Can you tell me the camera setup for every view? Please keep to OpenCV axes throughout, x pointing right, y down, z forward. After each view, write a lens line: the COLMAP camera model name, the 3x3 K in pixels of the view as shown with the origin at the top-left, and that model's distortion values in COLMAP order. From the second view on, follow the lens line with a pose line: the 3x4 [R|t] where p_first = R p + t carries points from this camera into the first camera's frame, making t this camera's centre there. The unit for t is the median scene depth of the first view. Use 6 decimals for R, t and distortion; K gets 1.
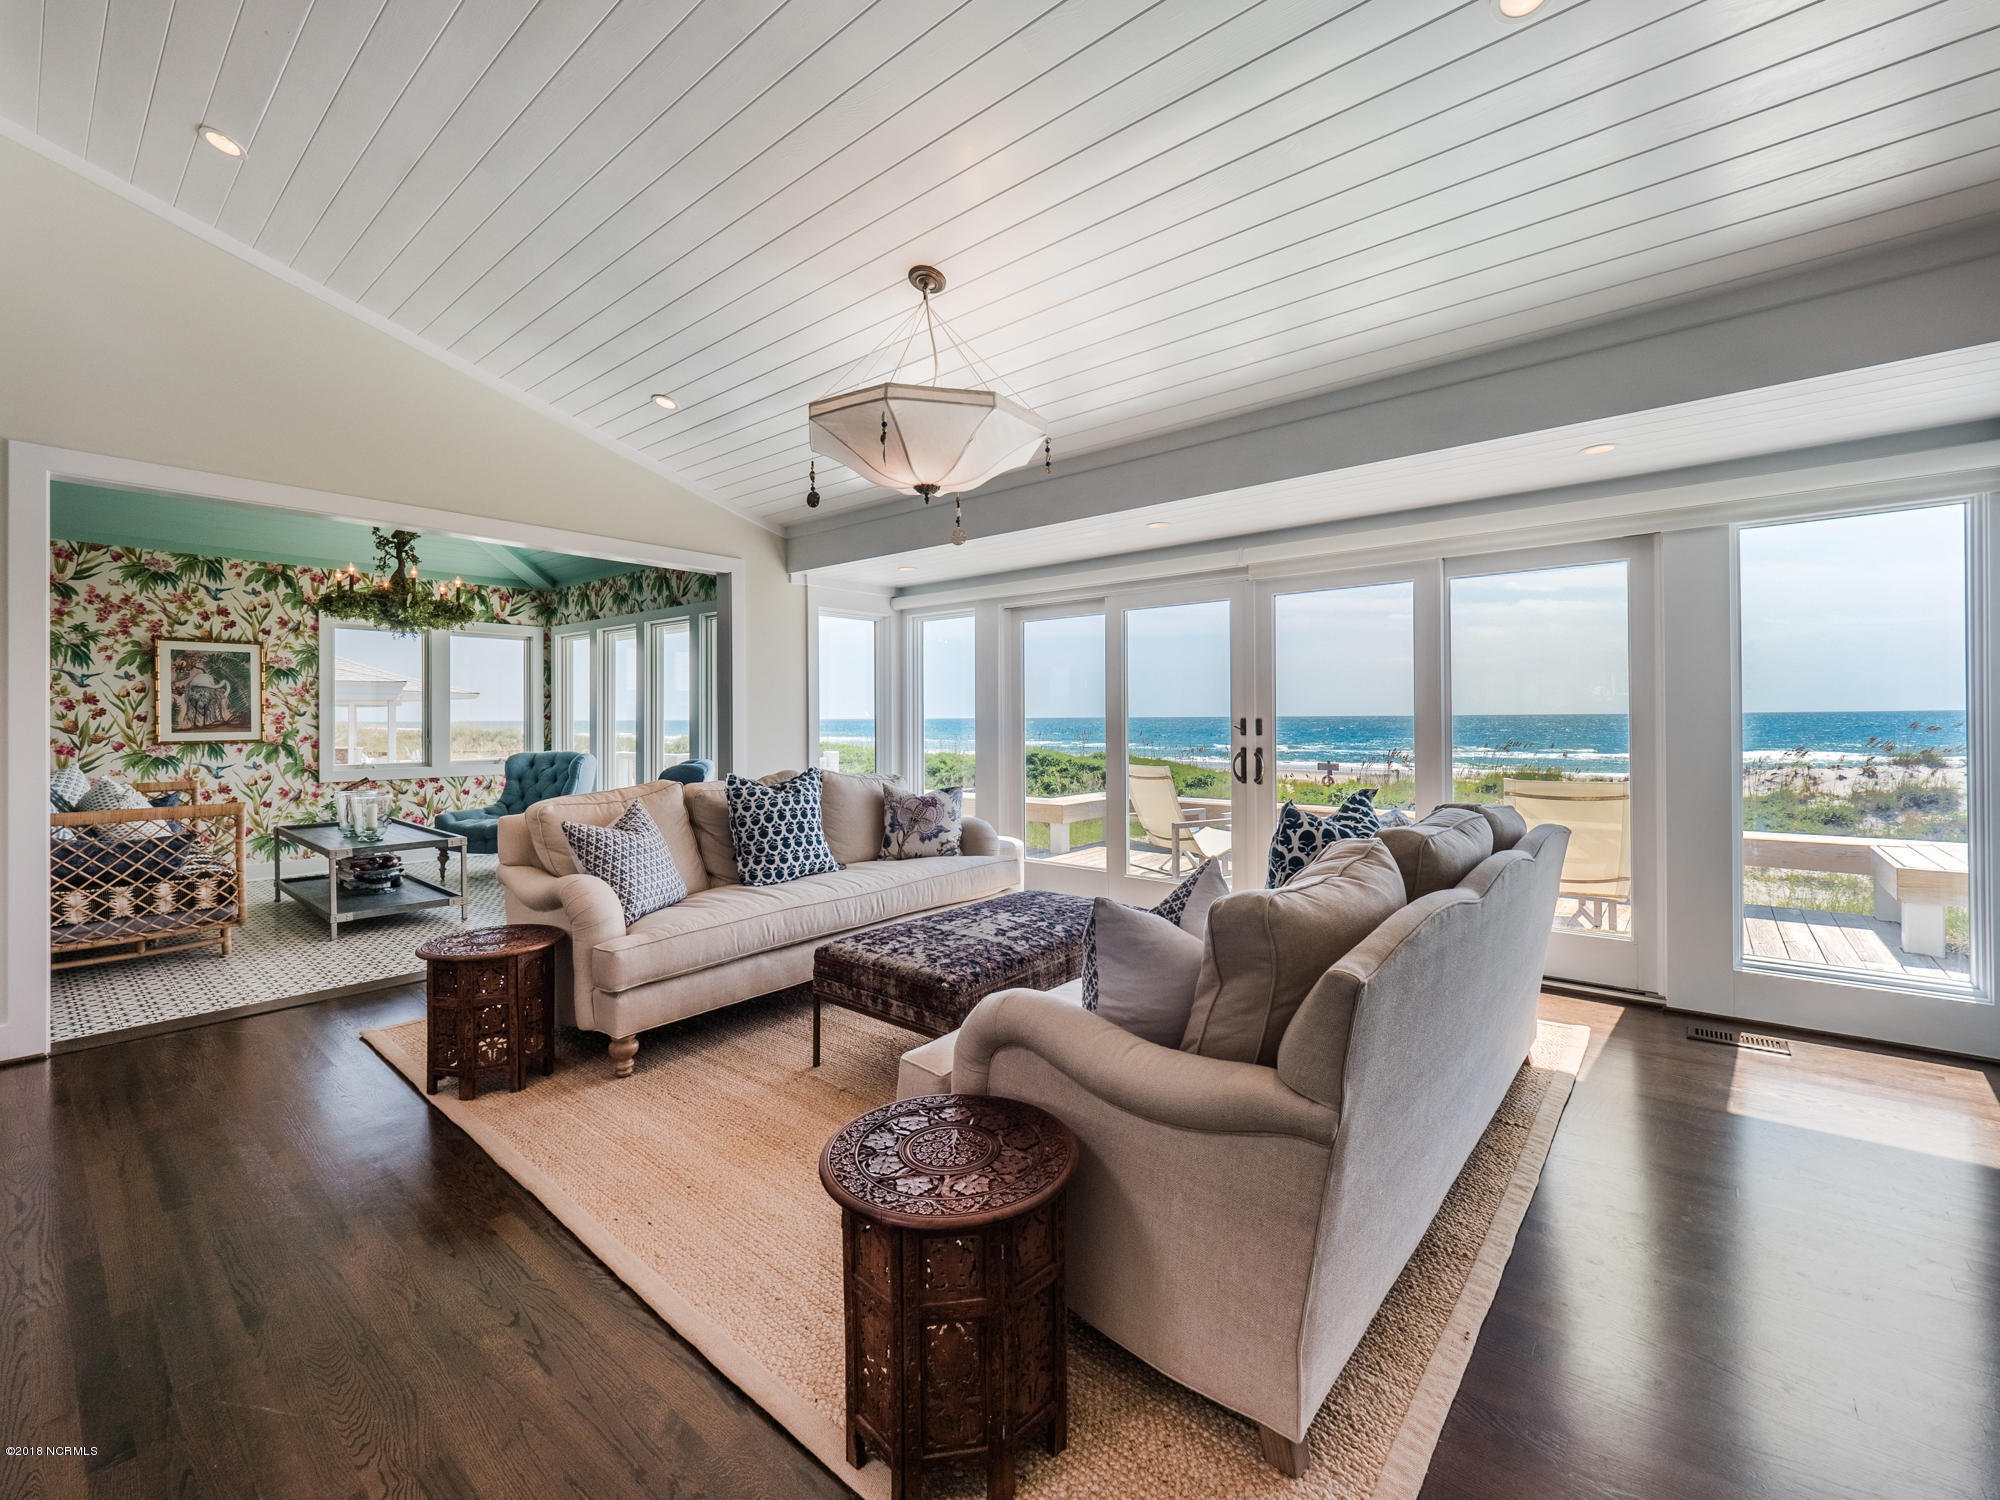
lens RADIAL K [[848.7, 0, 1043.3], [0, 848.7, 713.5], [0, 0, 1]] dist [-0.026579, 0.005121]
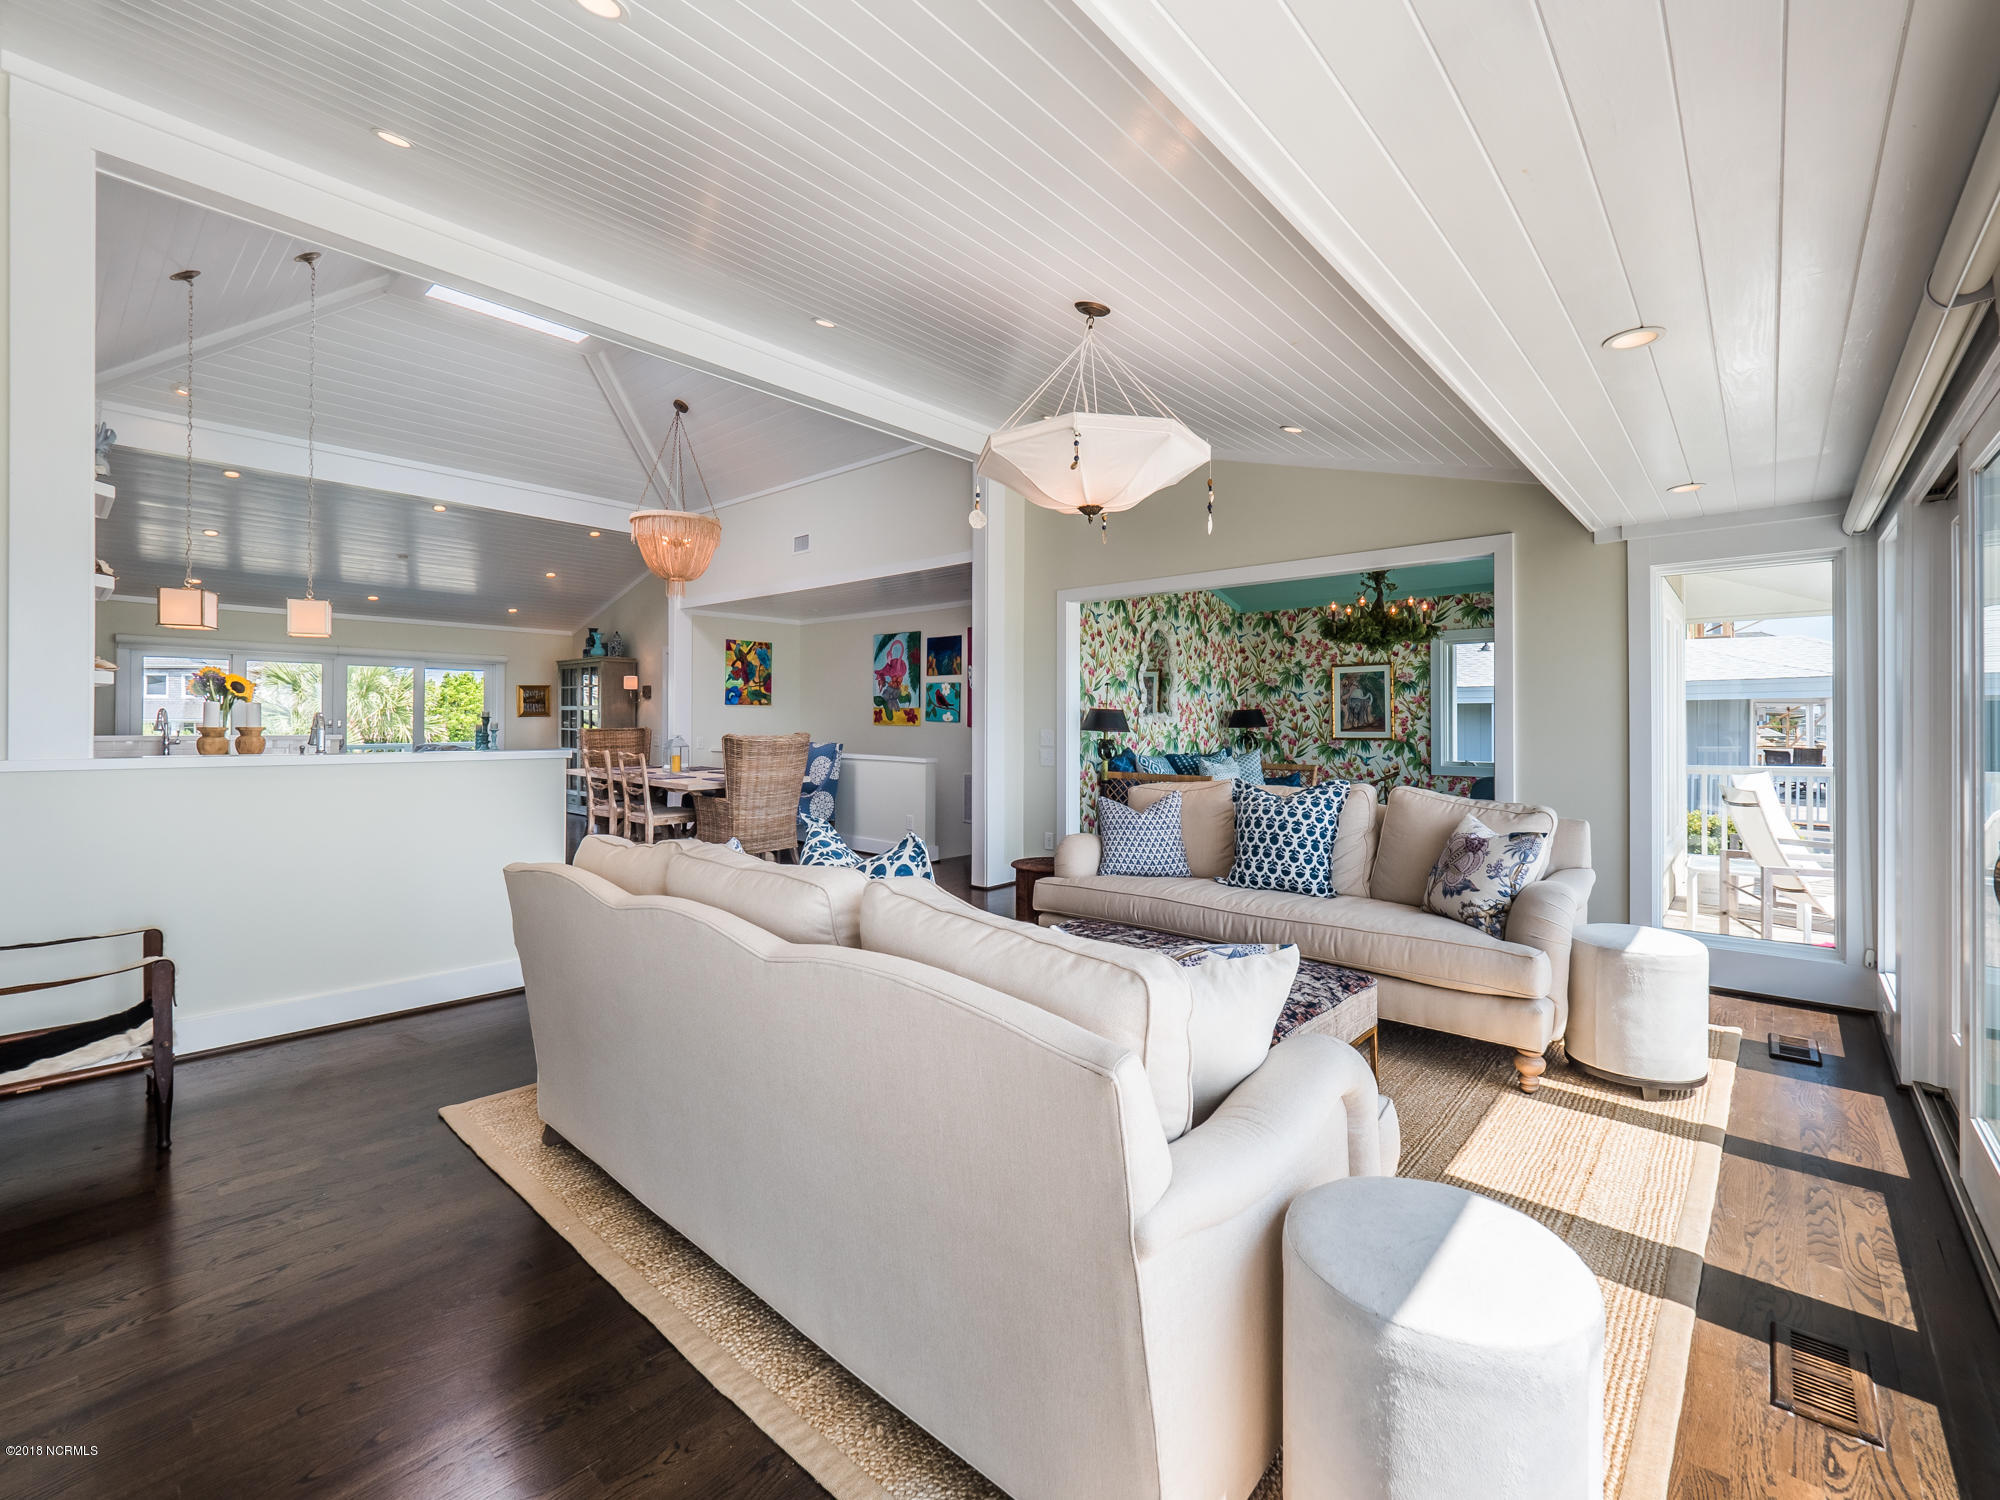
lens RADIAL K [[848.7, 0, 945.1], [0, 848.7, 716.4], [0, 0, 1]] dist [-0.026579, 0.005121]
pose [[-0.085821, -0.001320, -0.996310, 0.438679], [0.004705, 0.999987, -0.001730, -0.003279], [0.996299, -0.004836, -0.085814, 0.439806]]
